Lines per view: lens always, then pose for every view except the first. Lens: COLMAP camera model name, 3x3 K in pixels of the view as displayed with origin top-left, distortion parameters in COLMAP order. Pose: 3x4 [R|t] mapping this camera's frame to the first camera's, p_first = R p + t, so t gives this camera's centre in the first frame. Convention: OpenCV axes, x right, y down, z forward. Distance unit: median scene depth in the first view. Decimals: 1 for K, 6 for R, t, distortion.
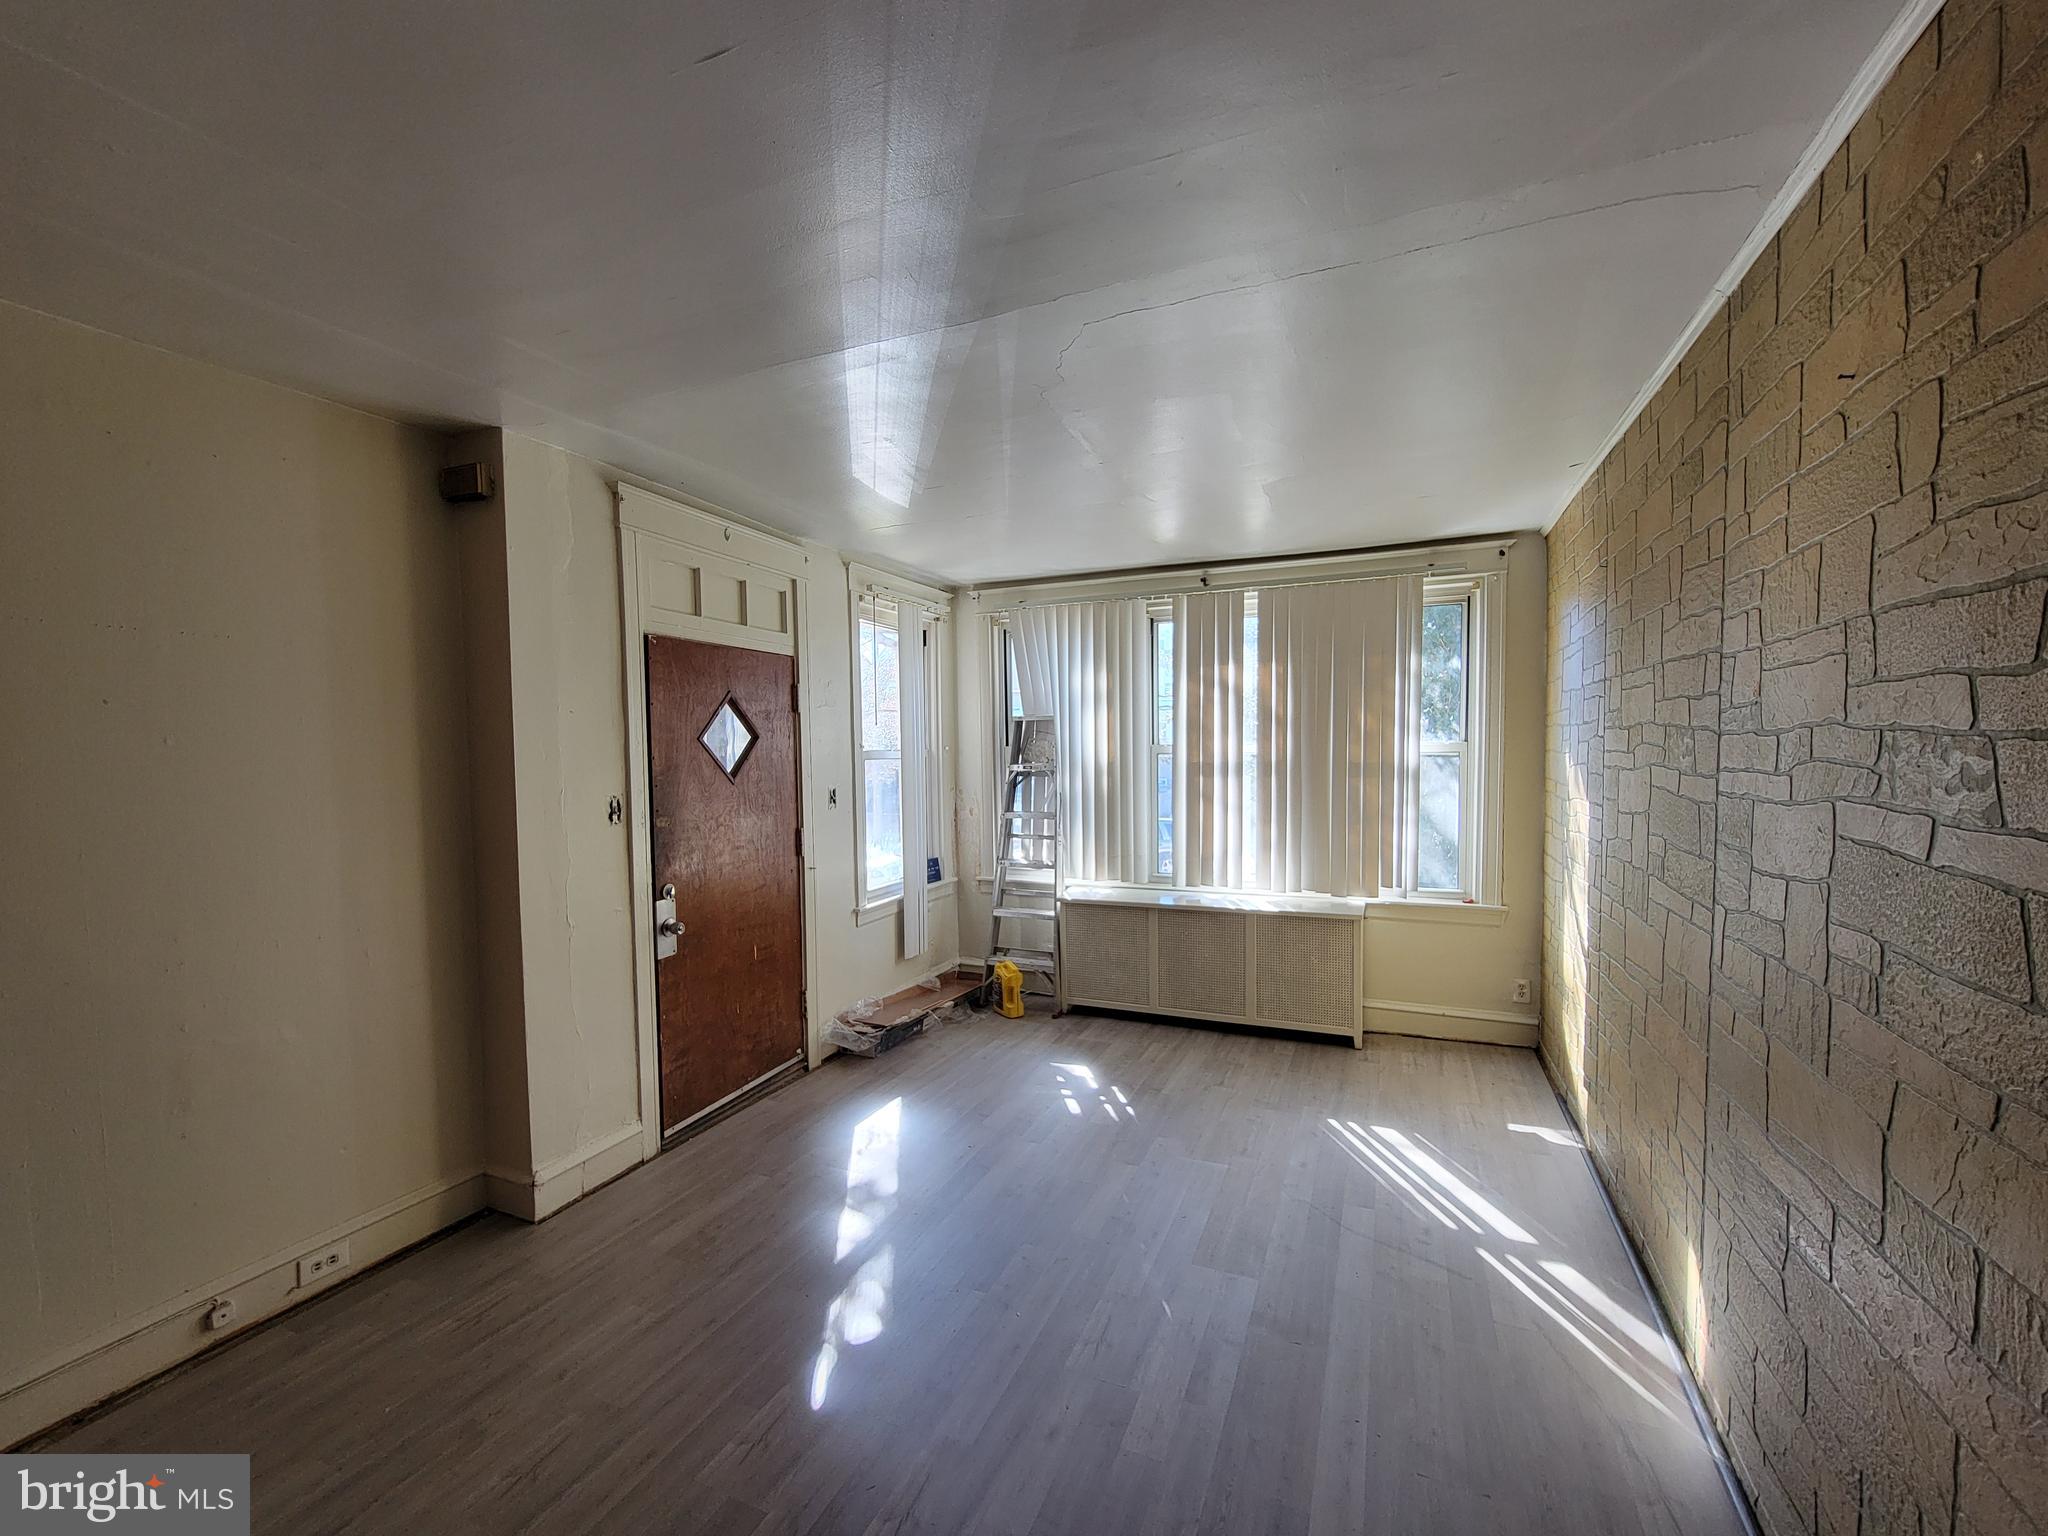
lens RADIAL K [[841.9, 0, 1006.1], [0, 841.9, 790.8], [0, 0, 1]] dist [-0.003014, 0.002240]
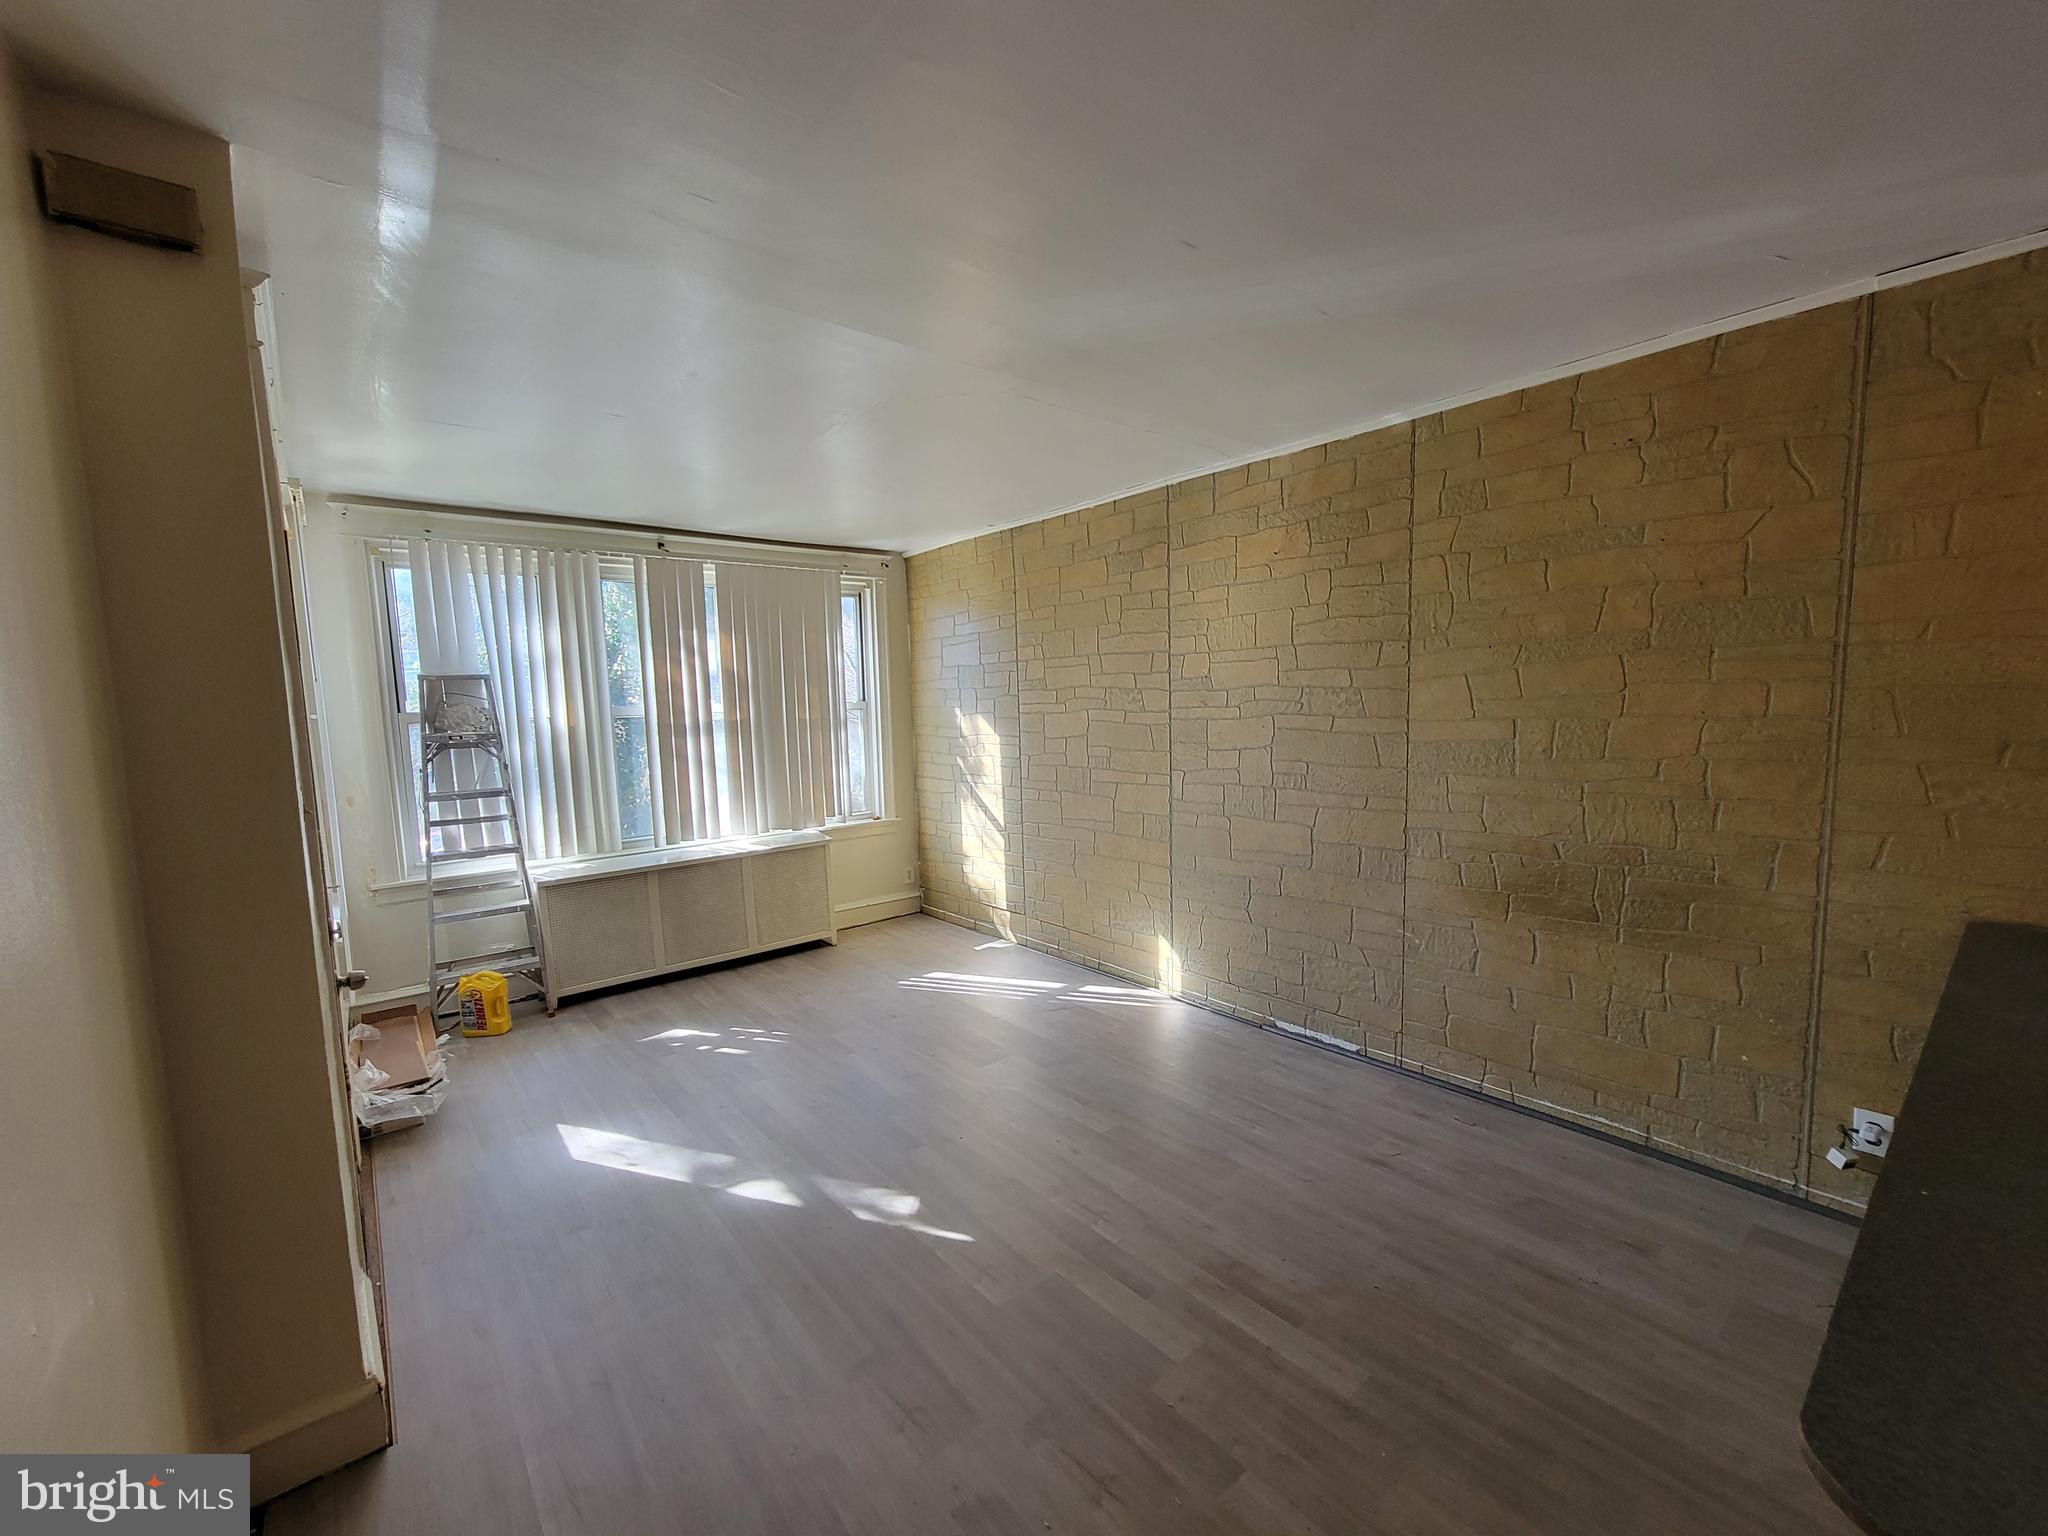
lens RADIAL K [[841.9, 0, 1024.6], [0, 841.9, 786.0], [0, 0, 1]] dist [-0.003014, 0.002240]
pose [[0.446389, -0.093310, 0.889961, -0.513382], [0.067051, 0.995240, 0.070717, -0.001301], [-0.892324, 0.028106, 0.450521, 0.155087]]
